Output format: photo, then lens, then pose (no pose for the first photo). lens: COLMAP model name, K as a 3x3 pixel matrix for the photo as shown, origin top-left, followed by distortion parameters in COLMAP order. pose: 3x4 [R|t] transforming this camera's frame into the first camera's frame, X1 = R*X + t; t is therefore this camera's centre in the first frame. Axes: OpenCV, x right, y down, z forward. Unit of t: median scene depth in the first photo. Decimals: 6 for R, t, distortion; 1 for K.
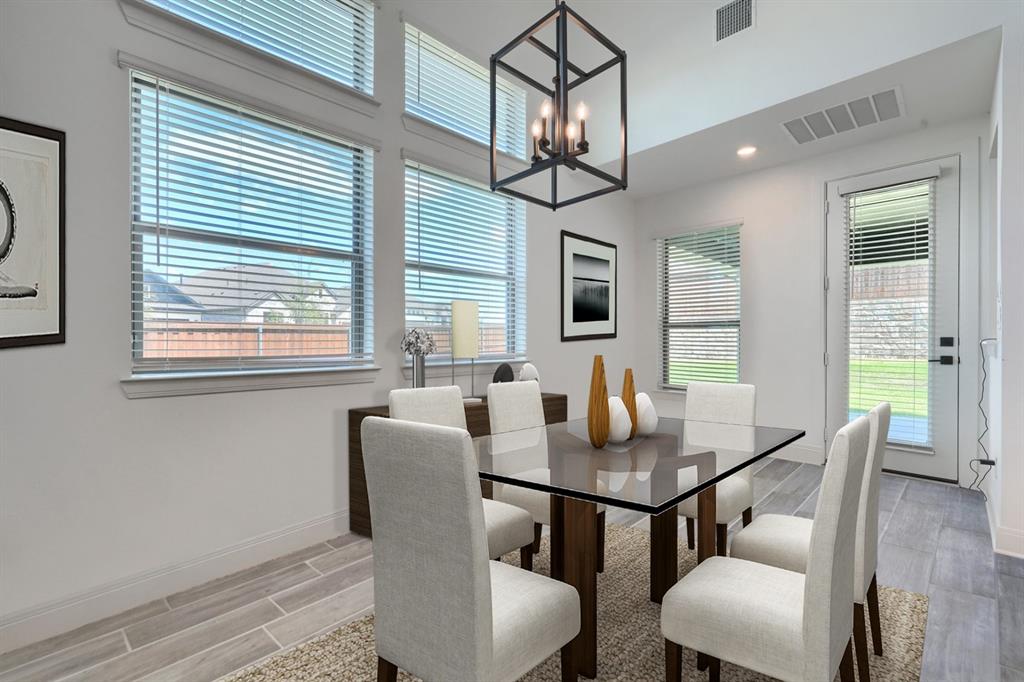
lens RADIAL K [[430.8, 0, 509.1], [0, 430.8, 340.7], [0, 0, 1]] dist [0.004242, 0.000782]
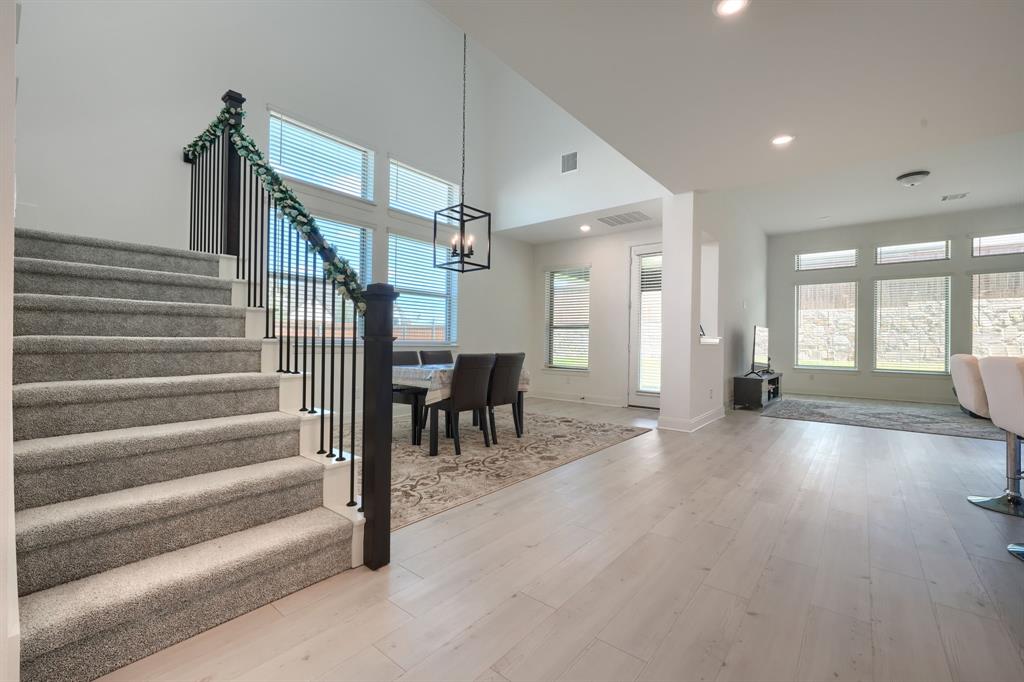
lens RADIAL K [[430.8, 0, 512.0], [0, 430.8, 340.5], [0, 0, 1]] dist [0.004242, 0.000782]
pose [[0.992878, 0.016963, 0.117918, 0.063603], [-0.016812, 0.999856, -0.002275, 0.029680], [-0.117940, 0.000276, 0.993021, -0.775681]]
